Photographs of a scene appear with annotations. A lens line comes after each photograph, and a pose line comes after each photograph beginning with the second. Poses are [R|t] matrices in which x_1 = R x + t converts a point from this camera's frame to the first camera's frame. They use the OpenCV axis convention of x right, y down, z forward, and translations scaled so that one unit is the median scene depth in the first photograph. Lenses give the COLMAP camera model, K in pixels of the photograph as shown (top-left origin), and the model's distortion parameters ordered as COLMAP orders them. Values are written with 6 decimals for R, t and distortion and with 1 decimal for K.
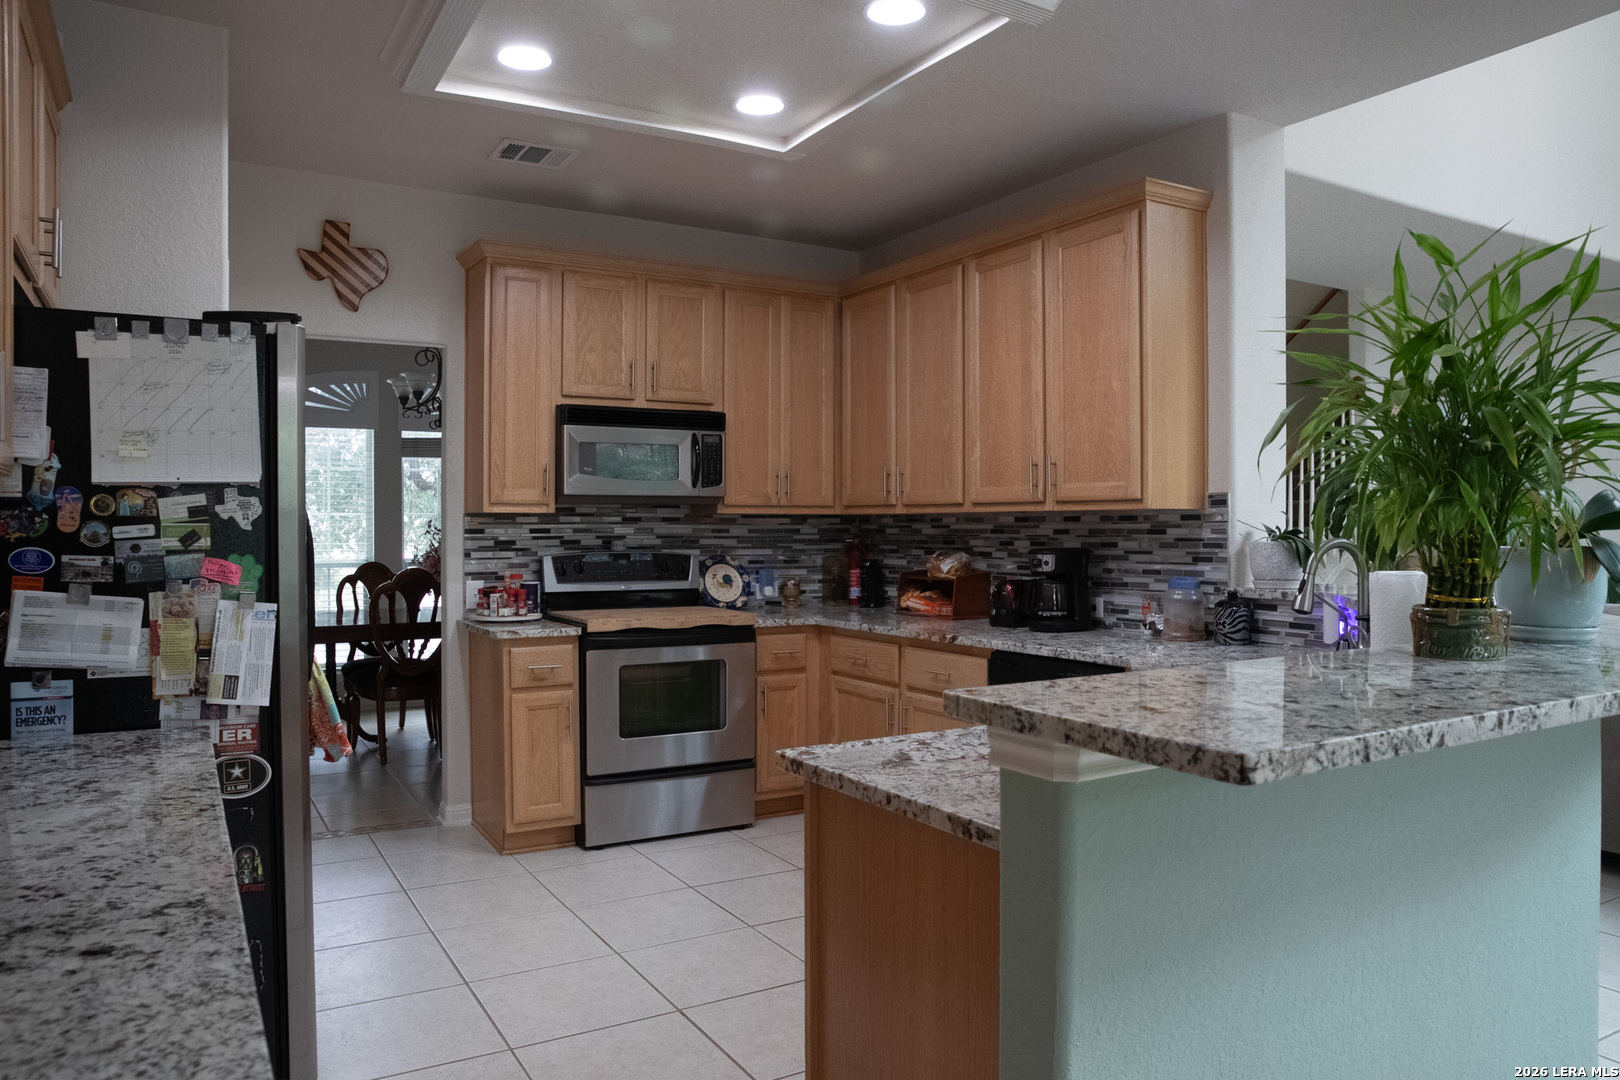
lens RADIAL K [[1105.1, 0, 800.1], [0, 1105.1, 541.0], [0, 0, 1]] dist [-0.111902, 0.083518]
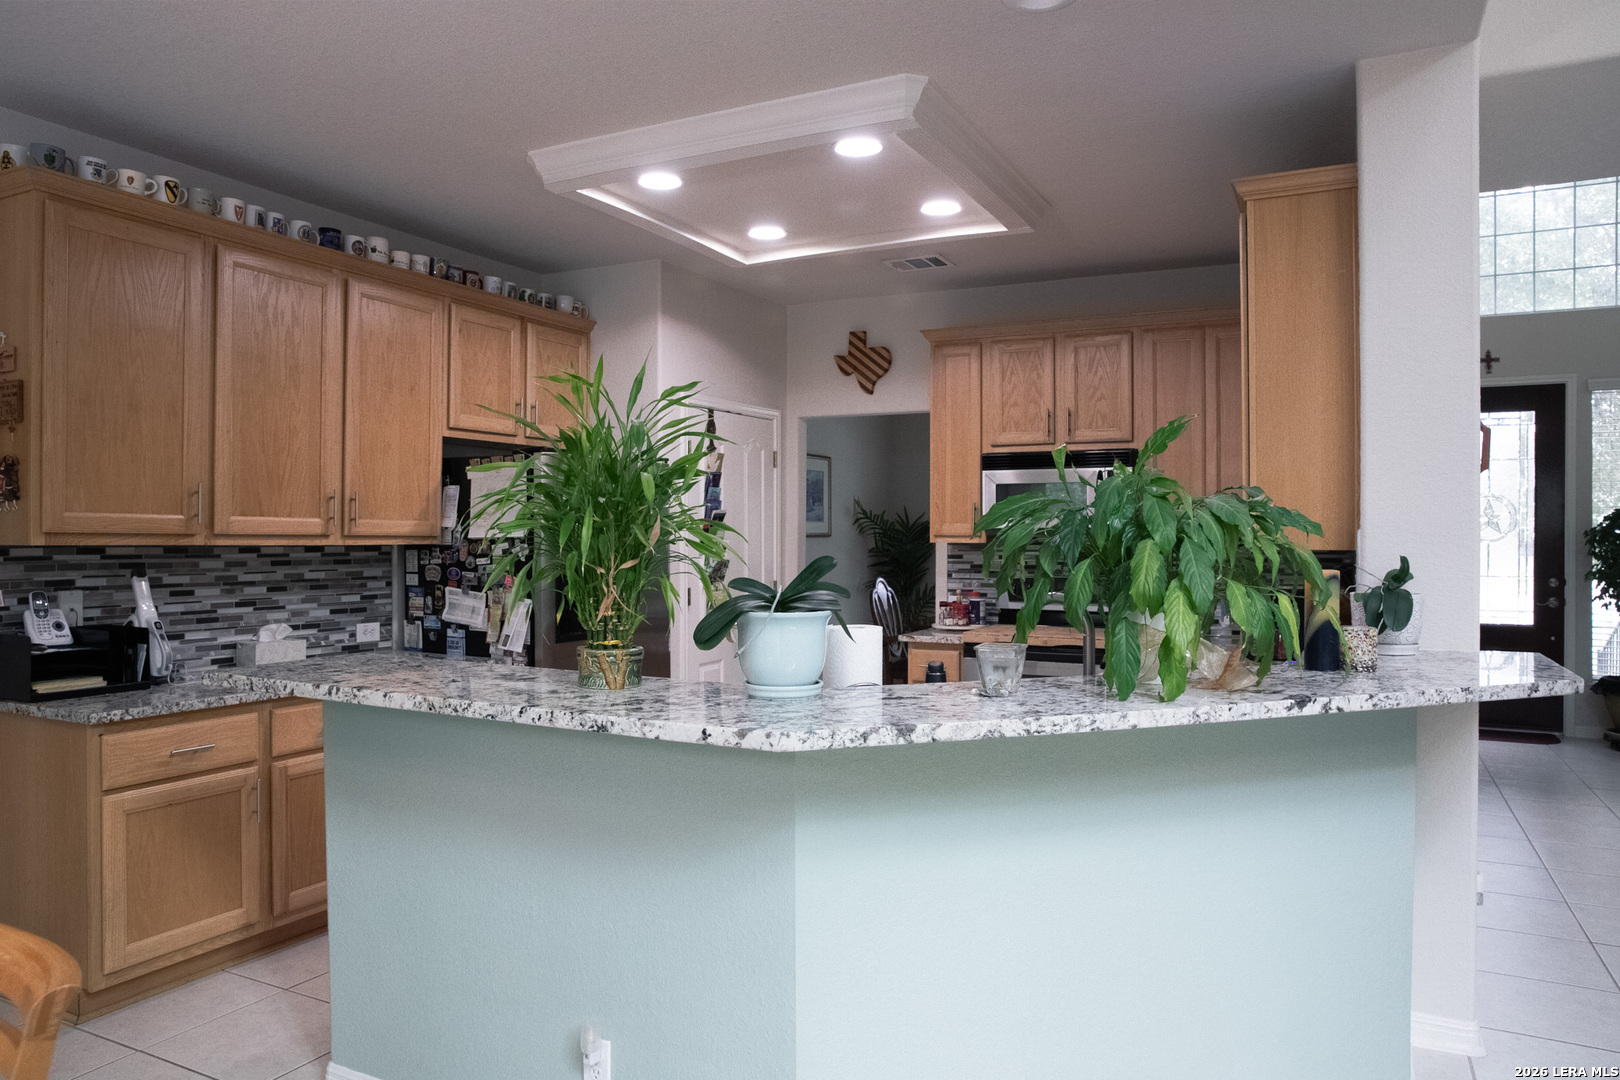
lens RADIAL K [[1094.0, 0, 808.4], [0, 1094.0, 544.7], [0, 0, 1]] dist [-0.099848, 0.076496]
pose [[0.538246, 0.007073, -0.842758, 1.453293], [-0.010704, 0.999941, 0.001555, -0.049417], [0.842720, 0.008184, 0.538290, 0.392569]]
